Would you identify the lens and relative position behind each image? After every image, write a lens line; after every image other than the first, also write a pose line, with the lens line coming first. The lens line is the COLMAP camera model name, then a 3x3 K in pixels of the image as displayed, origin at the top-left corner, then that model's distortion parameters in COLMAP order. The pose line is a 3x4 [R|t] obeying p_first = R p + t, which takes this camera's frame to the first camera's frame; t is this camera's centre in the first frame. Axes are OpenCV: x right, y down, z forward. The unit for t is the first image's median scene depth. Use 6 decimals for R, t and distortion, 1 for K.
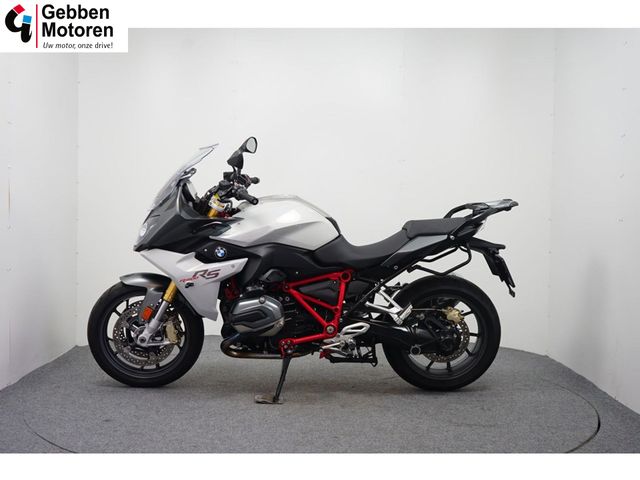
lens RADIAL K [[827.7, 0, 318.1], [0, 827.7, 241.9], [0, 0, 1]] dist [0.007770, 0.000000]
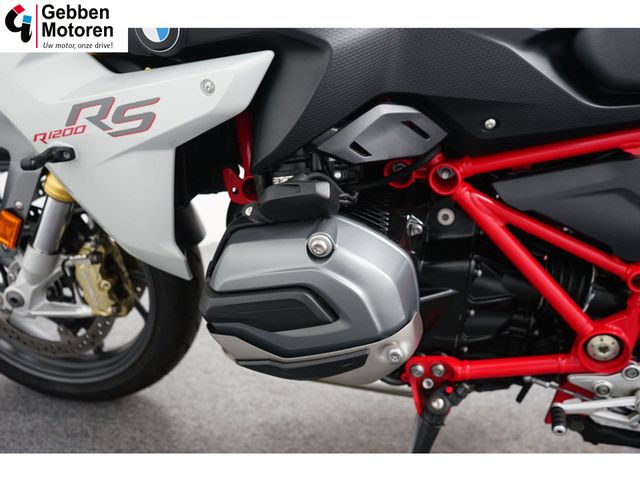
lens RADIAL K [[638.1, 0, 324.0], [0, 638.1, 236.7], [0, 0, 1]] dist [-0.000308, 0.000000]
pose [[0.961932, 0.088374, -0.258604, -0.020989], [-0.025003, 0.970762, 0.238738, 0.025700], [0.272142, -0.223183, 0.936017, 0.796821]]
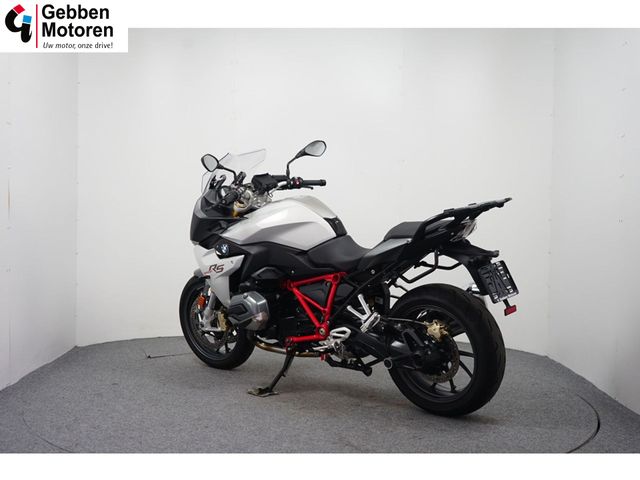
lens RADIAL K [[827.7, 0, 320.9], [0, 827.7, 238.6], [0, 0, 1]] dist [0.007770, 0.000000]
pose [[0.735854, 0.020314, -0.676836, 0.681676], [-0.034164, 0.999391, -0.007149, 0.002172], [0.676278, 0.028384, 0.736099, 0.270430]]
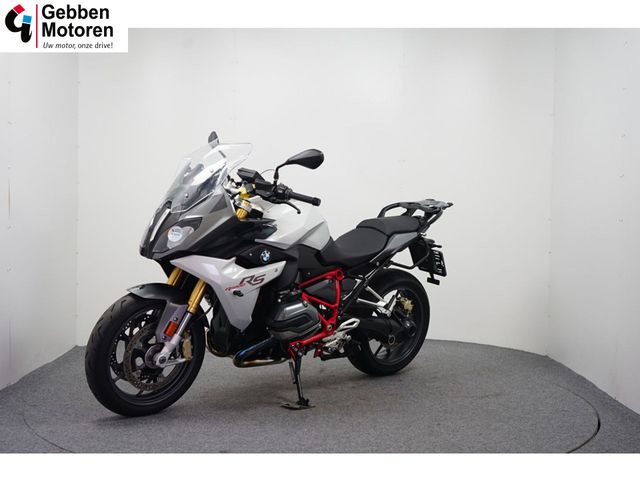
lens RADIAL K [[827.7, 0, 321.0], [0, 827.7, 240.6], [0, 0, 1]] dist [0.007770, 0.000000]
pose [[0.770219, -0.028012, 0.637164, -0.638134], [0.018906, 0.999599, 0.021092, -0.022455], [-0.637499, -0.004199, 0.770440, 0.226745]]
